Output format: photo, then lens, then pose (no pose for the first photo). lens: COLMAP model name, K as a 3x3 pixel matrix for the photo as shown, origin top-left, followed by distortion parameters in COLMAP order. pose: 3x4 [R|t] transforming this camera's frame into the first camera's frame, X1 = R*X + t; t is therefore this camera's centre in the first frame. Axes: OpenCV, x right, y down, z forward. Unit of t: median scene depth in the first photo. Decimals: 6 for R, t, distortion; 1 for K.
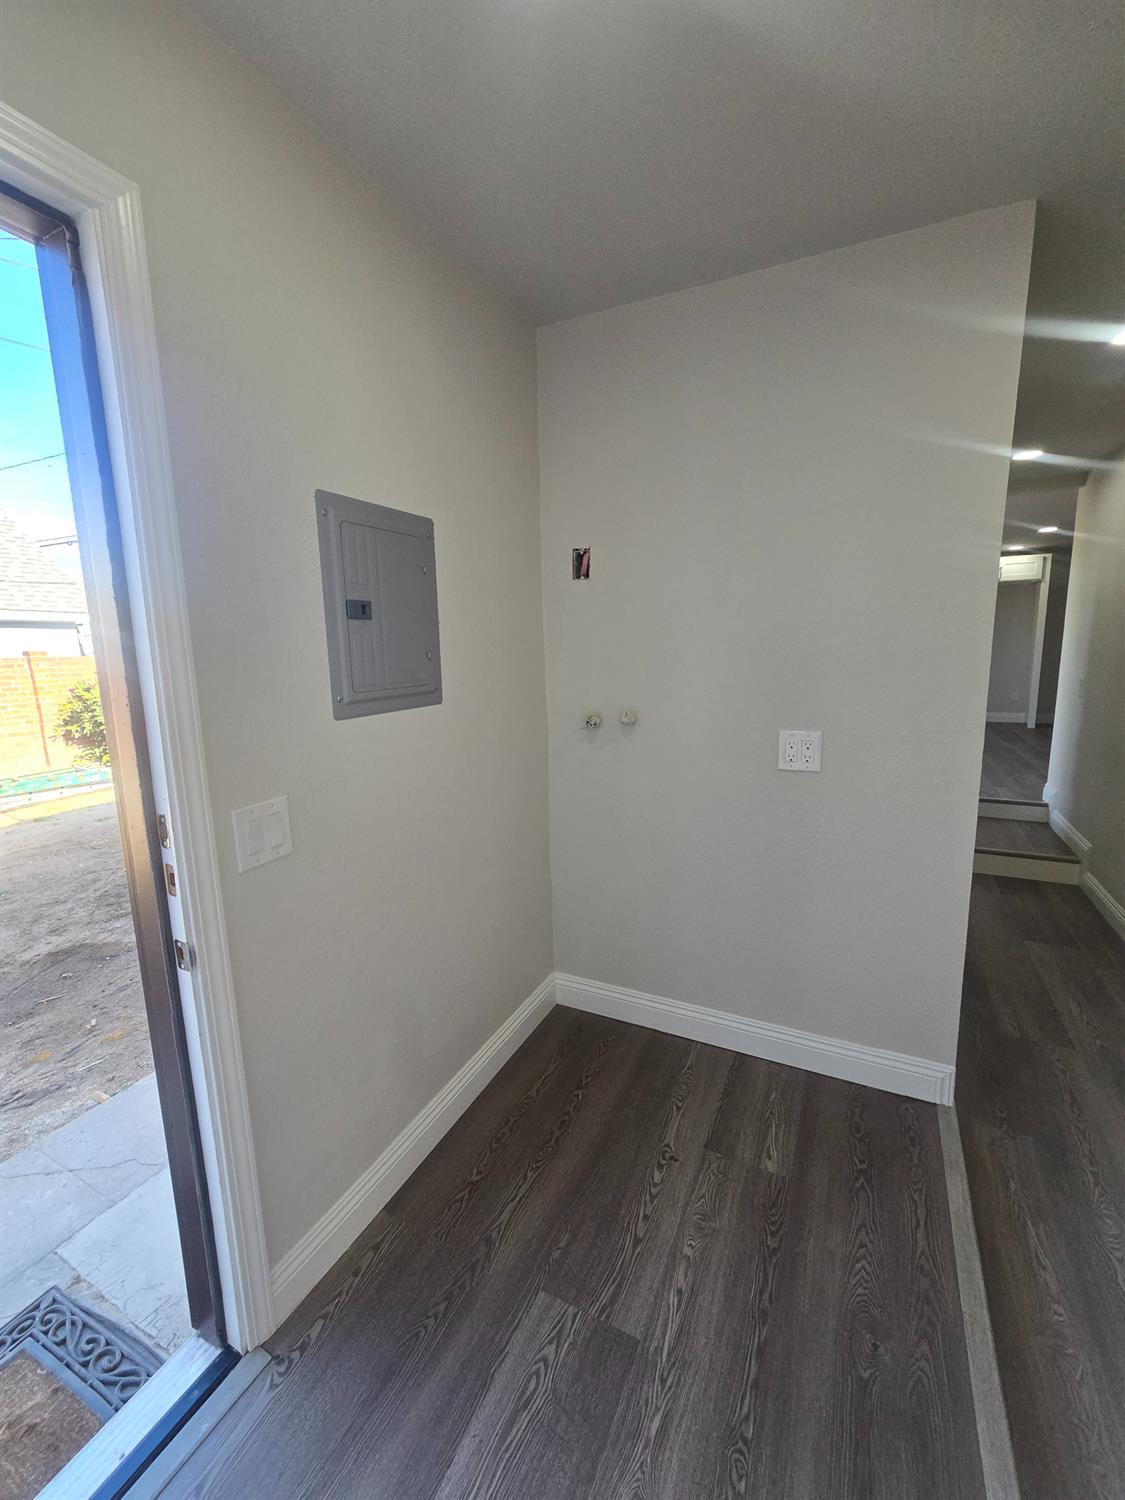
lens RADIAL K [[614.0, 0, 558.1], [0, 614.0, 747.1], [0, 0, 1]] dist [-0.009252, 0.002362]
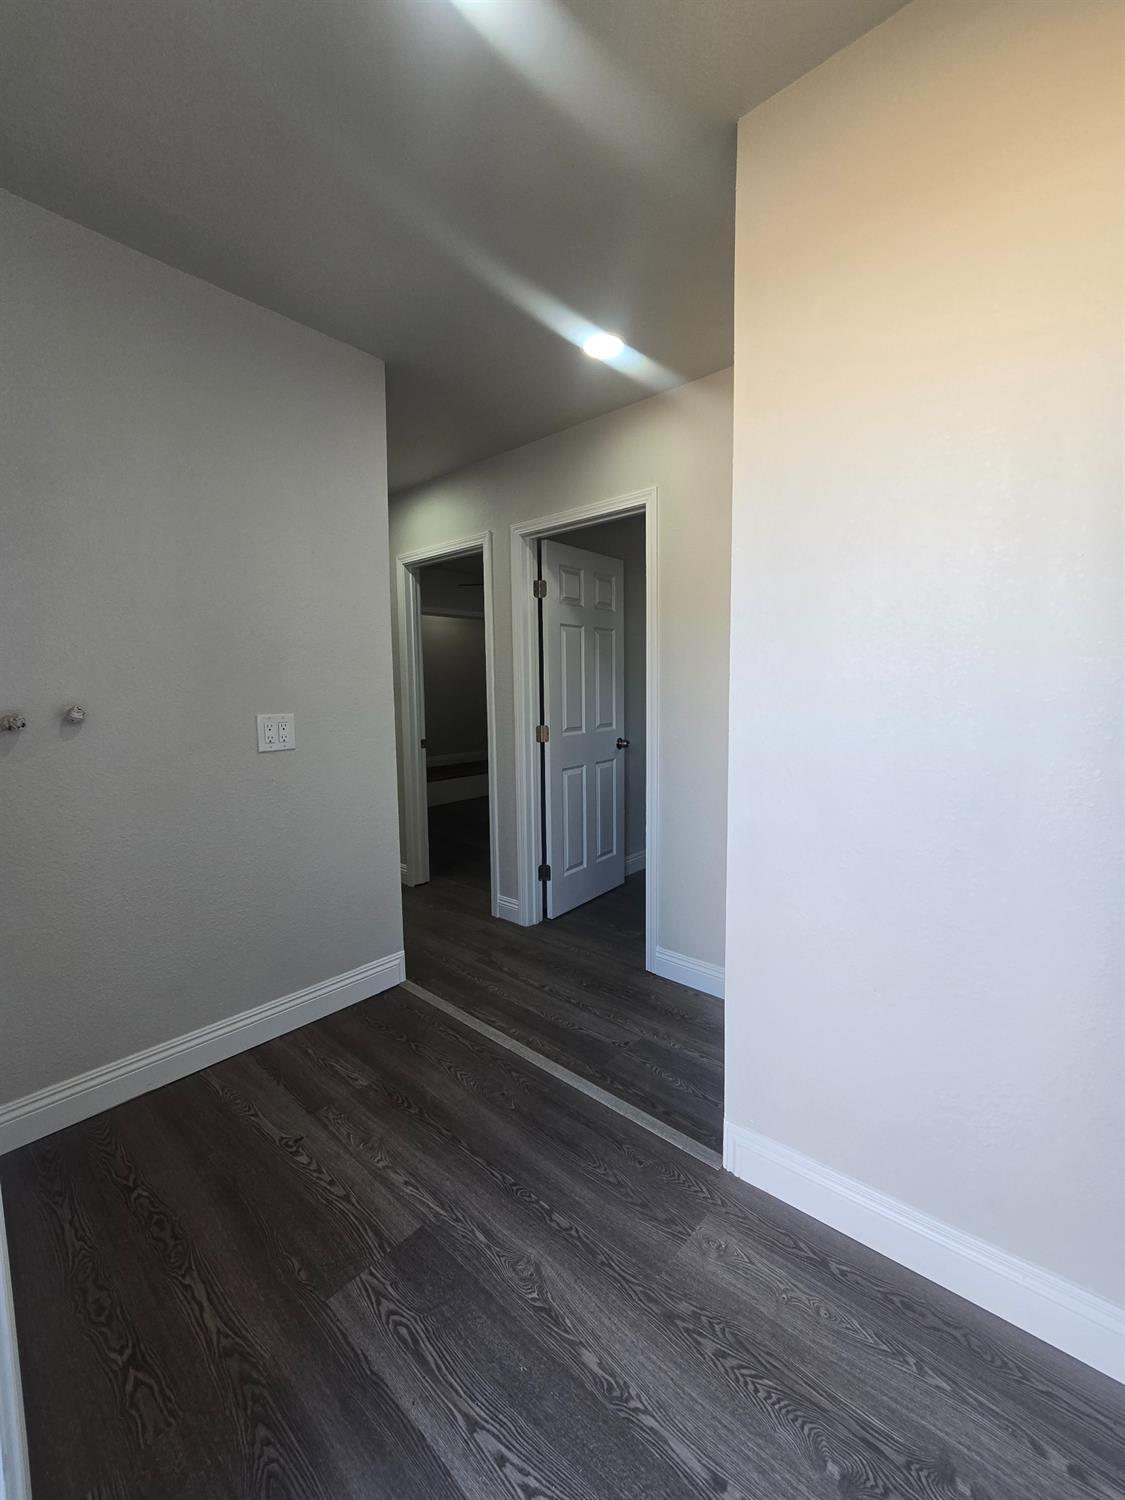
lens RADIAL K [[614.0, 0, 551.6], [0, 614.0, 749.8], [0, 0, 1]] dist [-0.009252, 0.002362]
pose [[0.269206, -0.082288, 0.959561, -0.732530], [0.156239, 0.986876, 0.040797, 0.097156], [-0.950325, 0.138938, 0.278529, 0.314383]]
